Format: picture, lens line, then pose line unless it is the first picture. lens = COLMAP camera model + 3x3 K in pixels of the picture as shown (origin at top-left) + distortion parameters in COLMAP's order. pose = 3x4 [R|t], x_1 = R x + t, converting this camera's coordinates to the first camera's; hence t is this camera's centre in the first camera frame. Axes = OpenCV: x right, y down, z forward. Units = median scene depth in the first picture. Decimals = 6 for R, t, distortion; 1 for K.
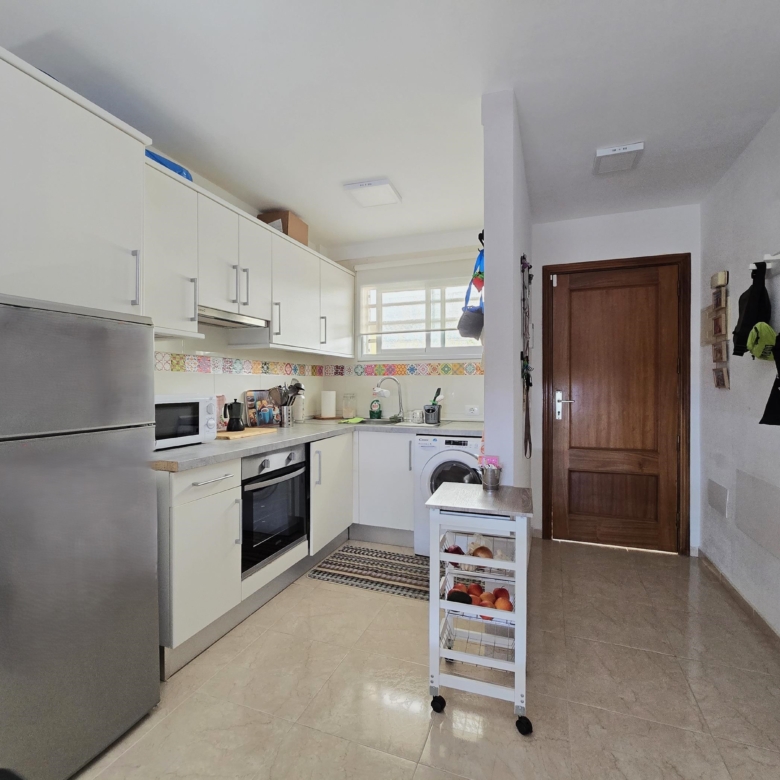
lens RADIAL K [[427.2, 0, 390.5], [0, 427.2, 388.4], [0, 0, 1]] dist [-0.000470, -0.002221]
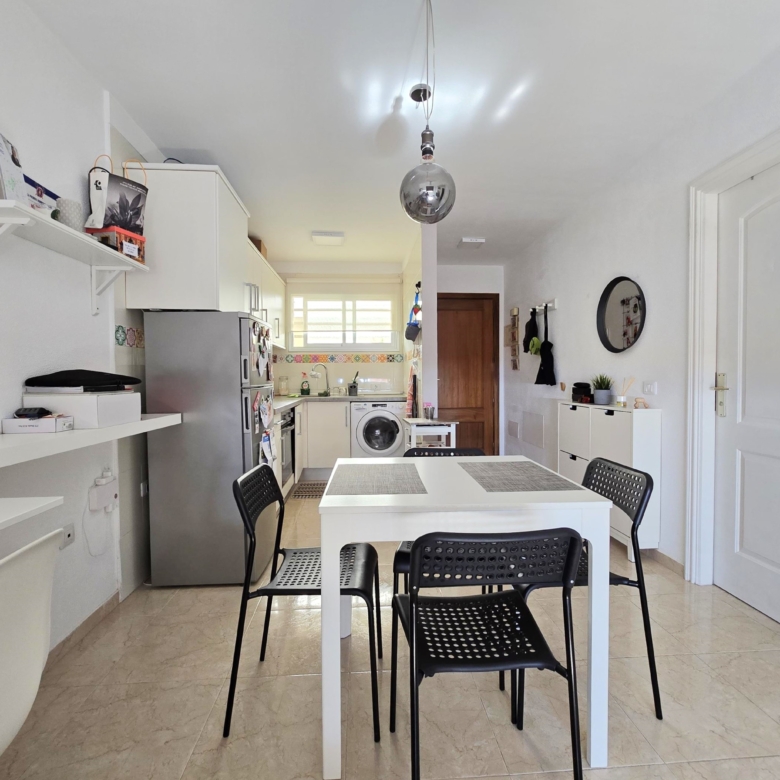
lens RADIAL K [[427.2, 0, 392.5], [0, 427.2, 389.3], [0, 0, 1]] dist [-0.000470, -0.002221]
pose [[0.909400, -0.017502, 0.415554, -0.419809], [0.009505, 0.999728, 0.021305, 0.033522], [-0.415814, -0.015425, 0.909319, -0.408011]]
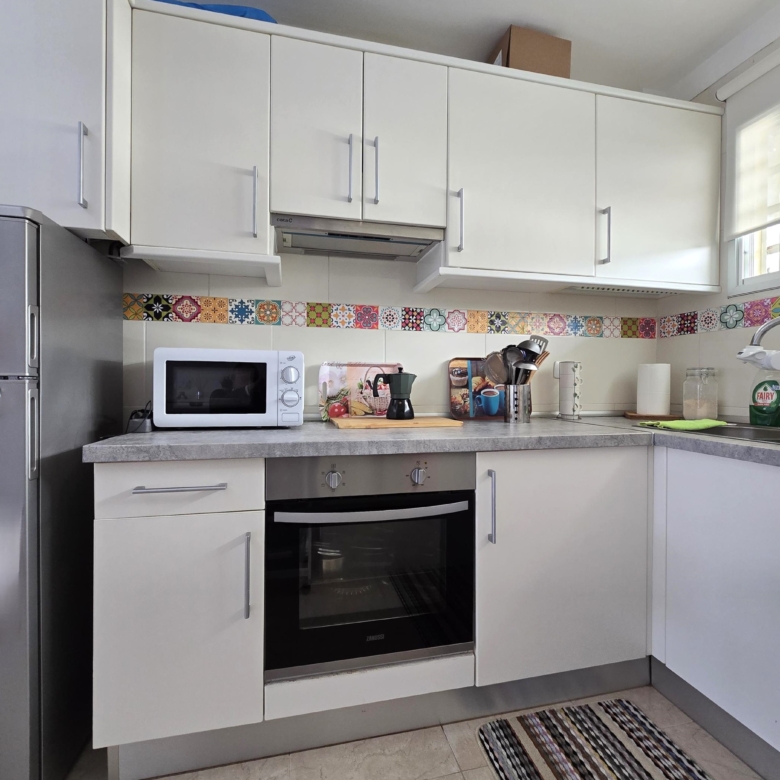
lens RADIAL K [[427.2, 0, 391.4], [0, 427.2, 388.7], [0, 0, 1]] dist [-0.000470, -0.002221]
pose [[0.555653, 0.010932, -0.831343, 0.130740], [-0.012154, 0.999914, 0.005026, 0.045660], [0.831326, 0.007311, 0.555738, 0.563229]]
